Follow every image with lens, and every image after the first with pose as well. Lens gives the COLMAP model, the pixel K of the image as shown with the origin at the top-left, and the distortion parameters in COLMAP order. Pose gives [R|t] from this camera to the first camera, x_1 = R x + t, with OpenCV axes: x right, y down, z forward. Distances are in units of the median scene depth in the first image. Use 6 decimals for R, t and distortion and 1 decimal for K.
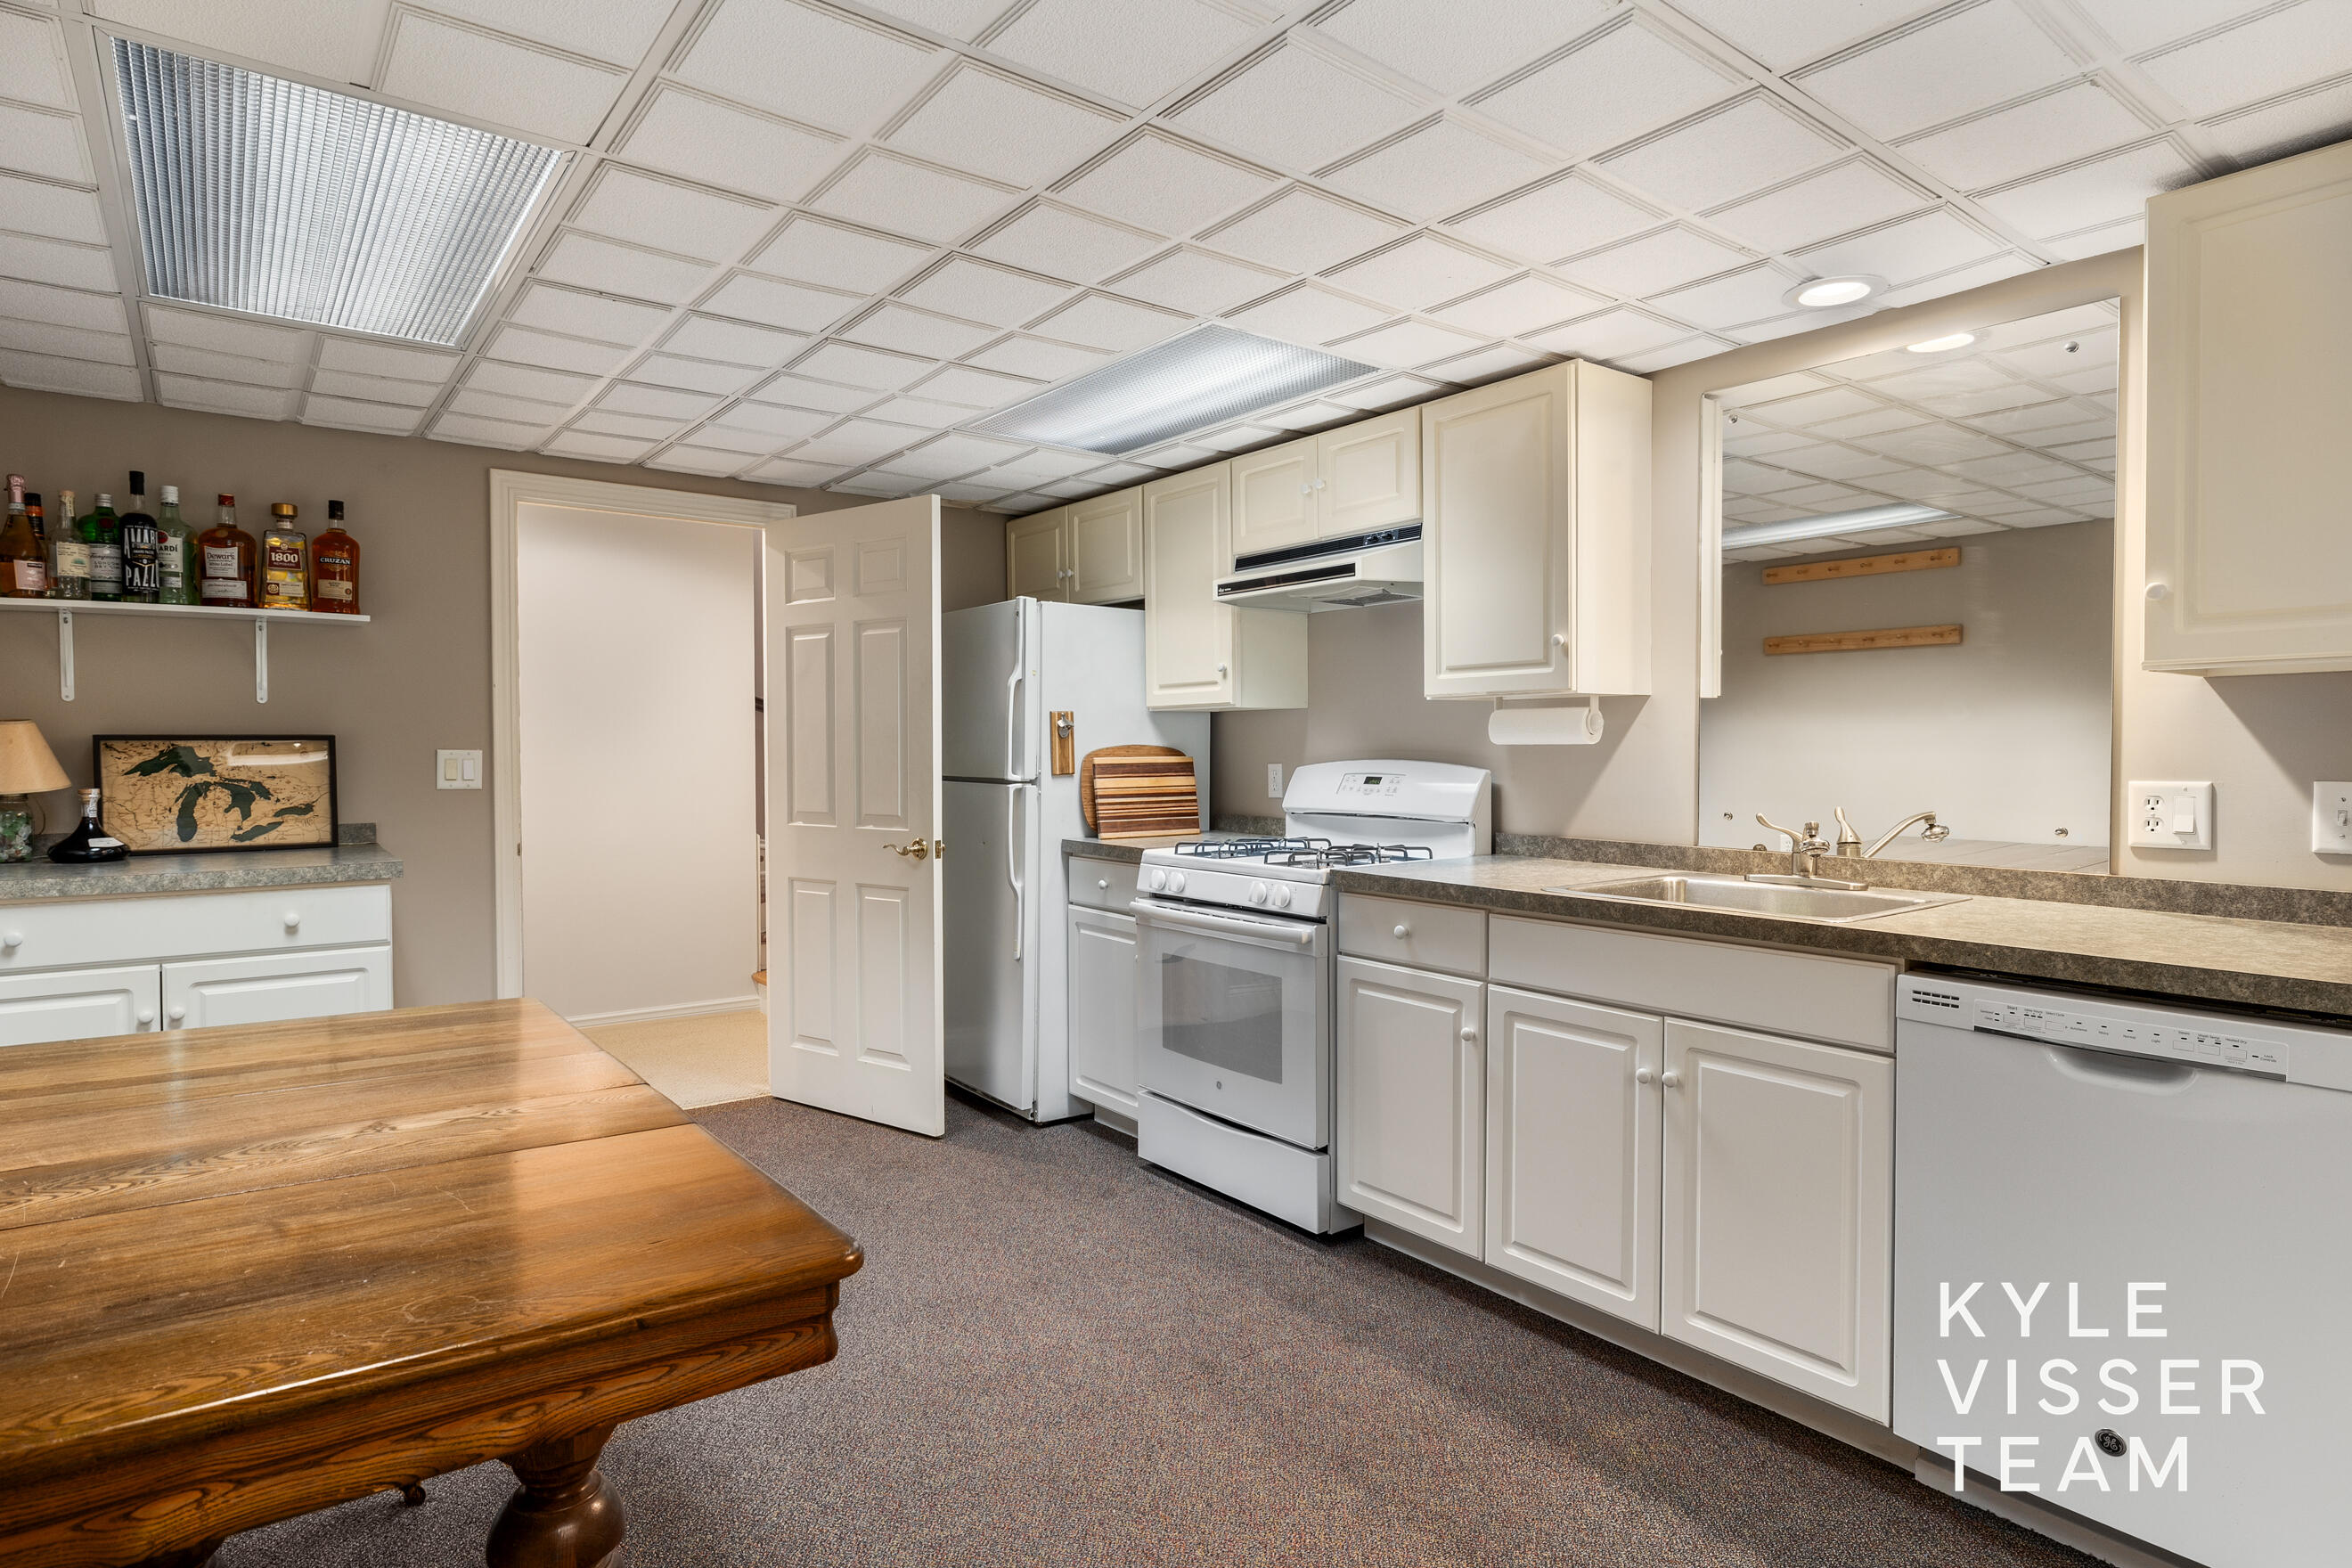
lens RADIAL K [[1255.6, 0, 1176.0], [0, 1255.6, 784.0], [0, 0, 1]] dist [-0.001096, -0.000314]
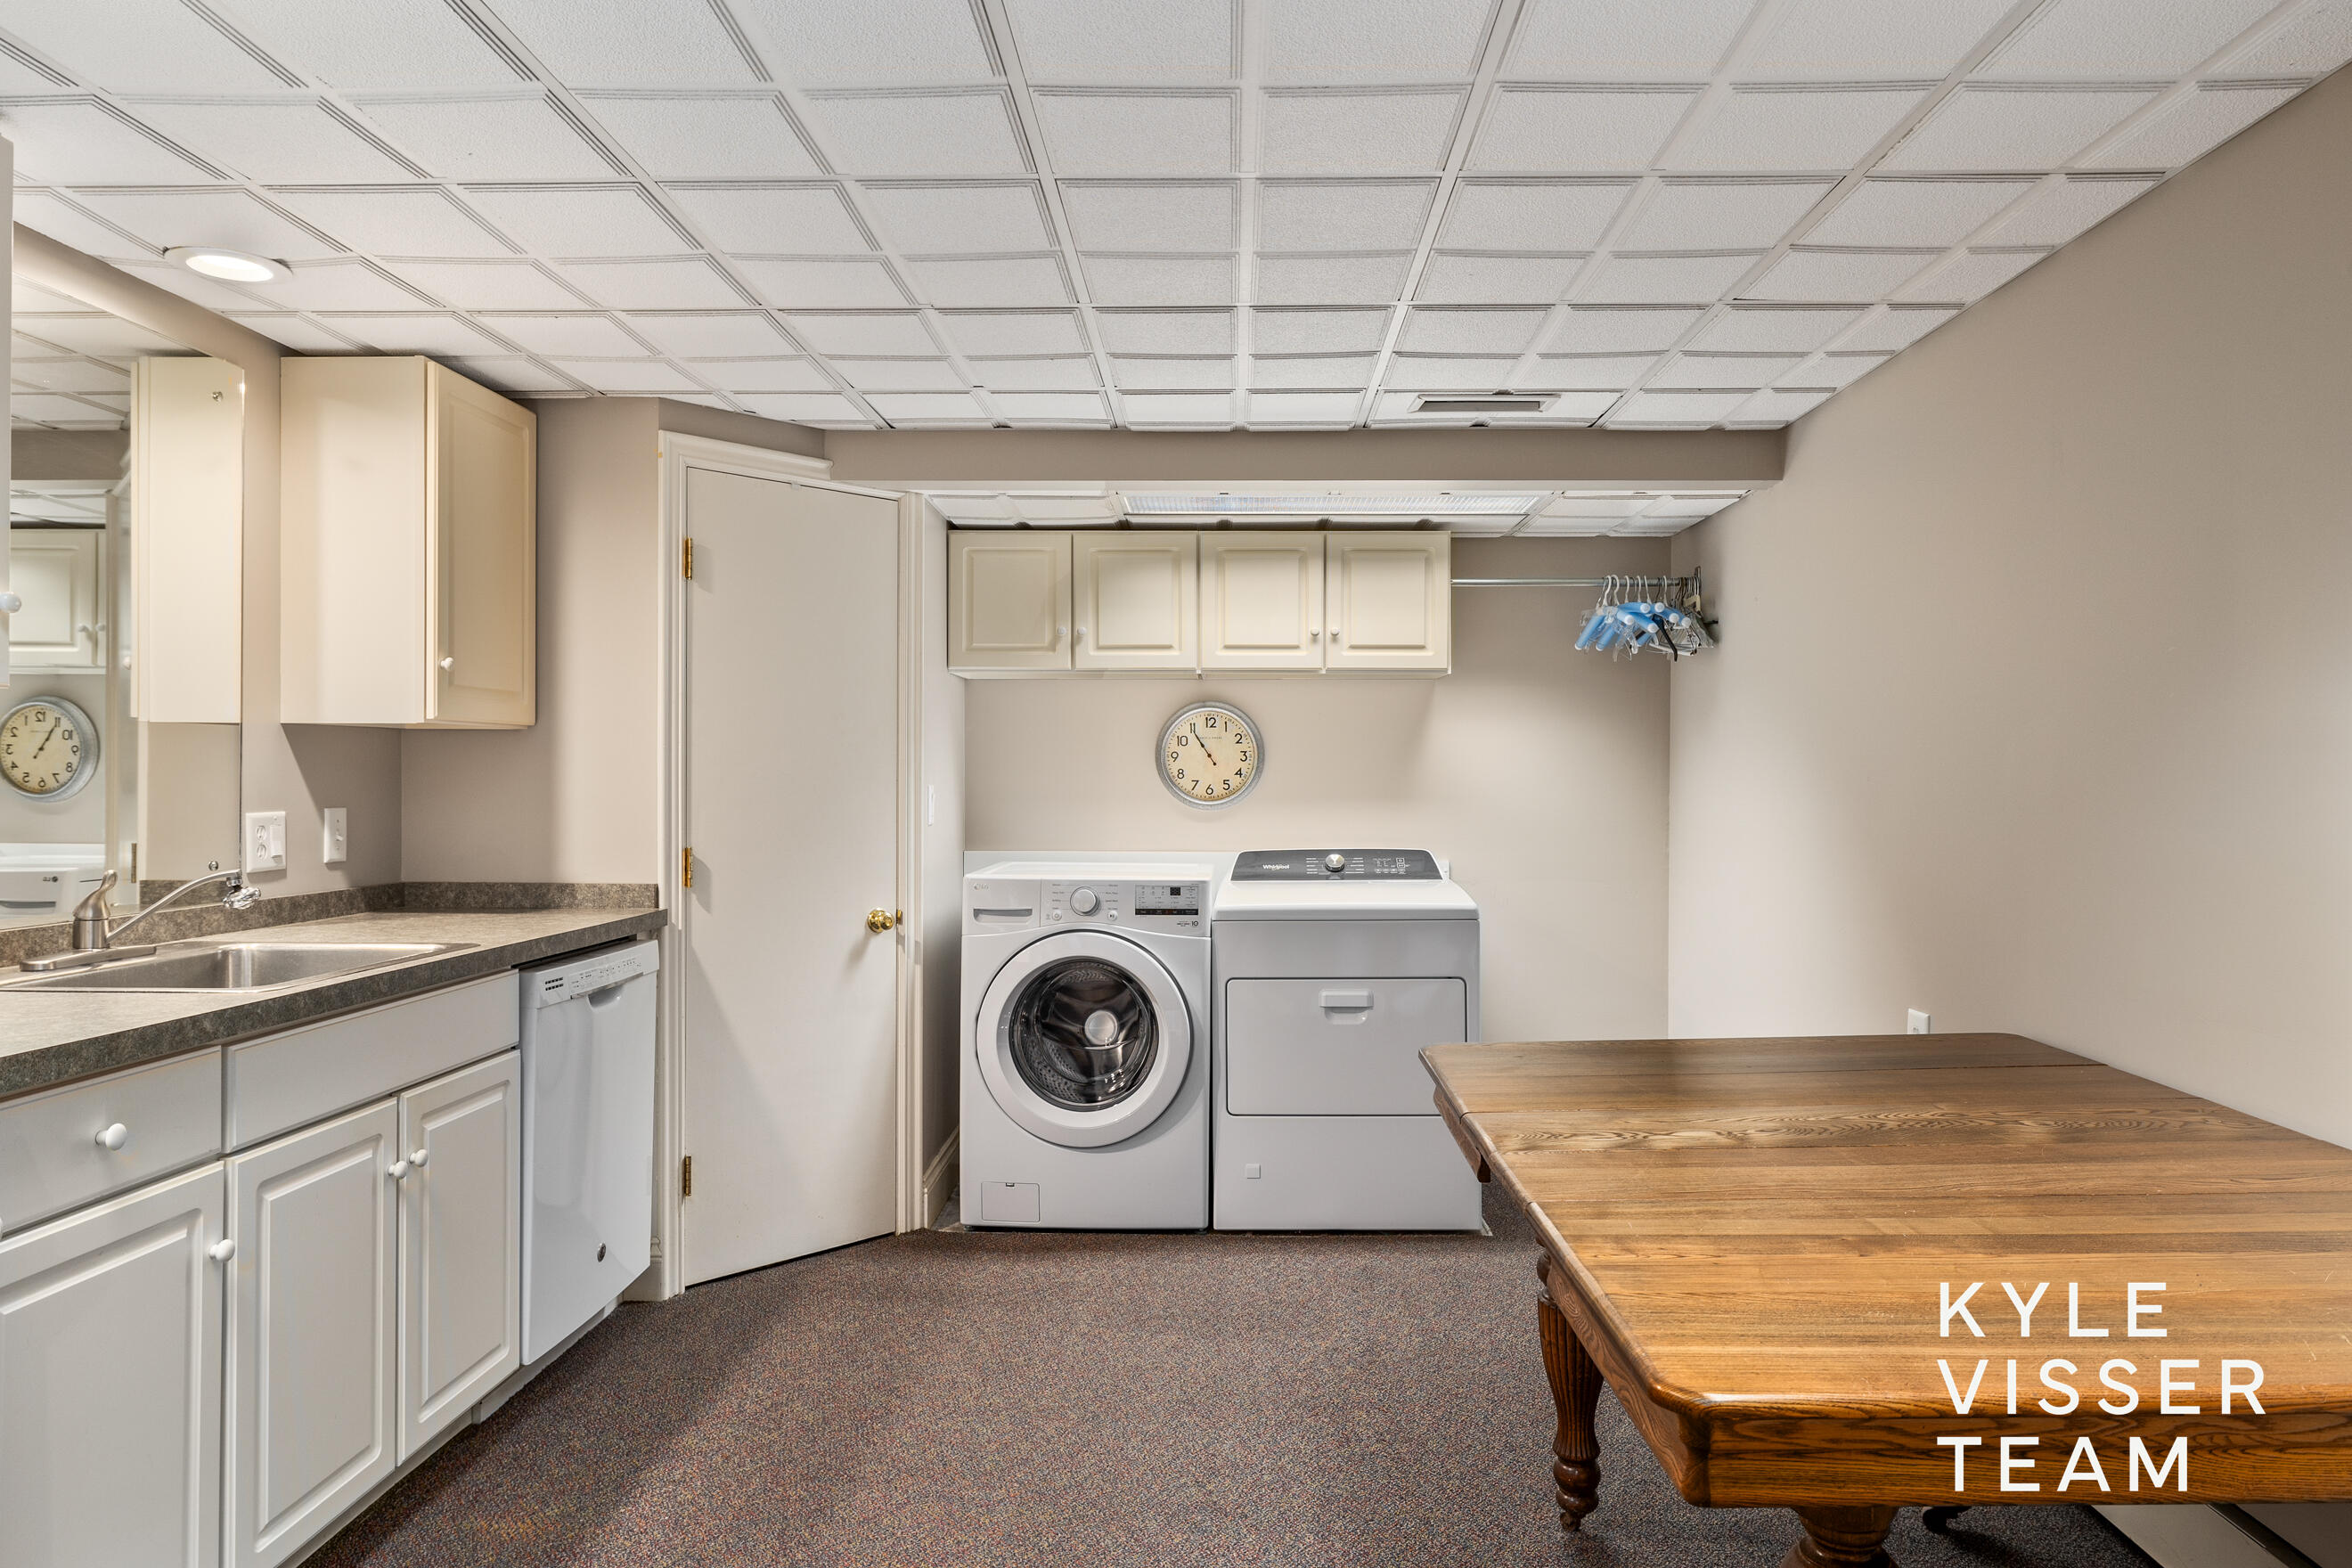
lens RADIAL K [[1509.4, 0, 1176.0], [0, 1509.4, 784.0], [0, 0, 1]] dist [0.000267, 0.000000]
pose [[-0.774815, -0.004364, 0.632173, -0.725845], [0.014786, 0.999578, 0.025022, -0.050040], [-0.632015, 0.028735, -0.774423, 1.548490]]
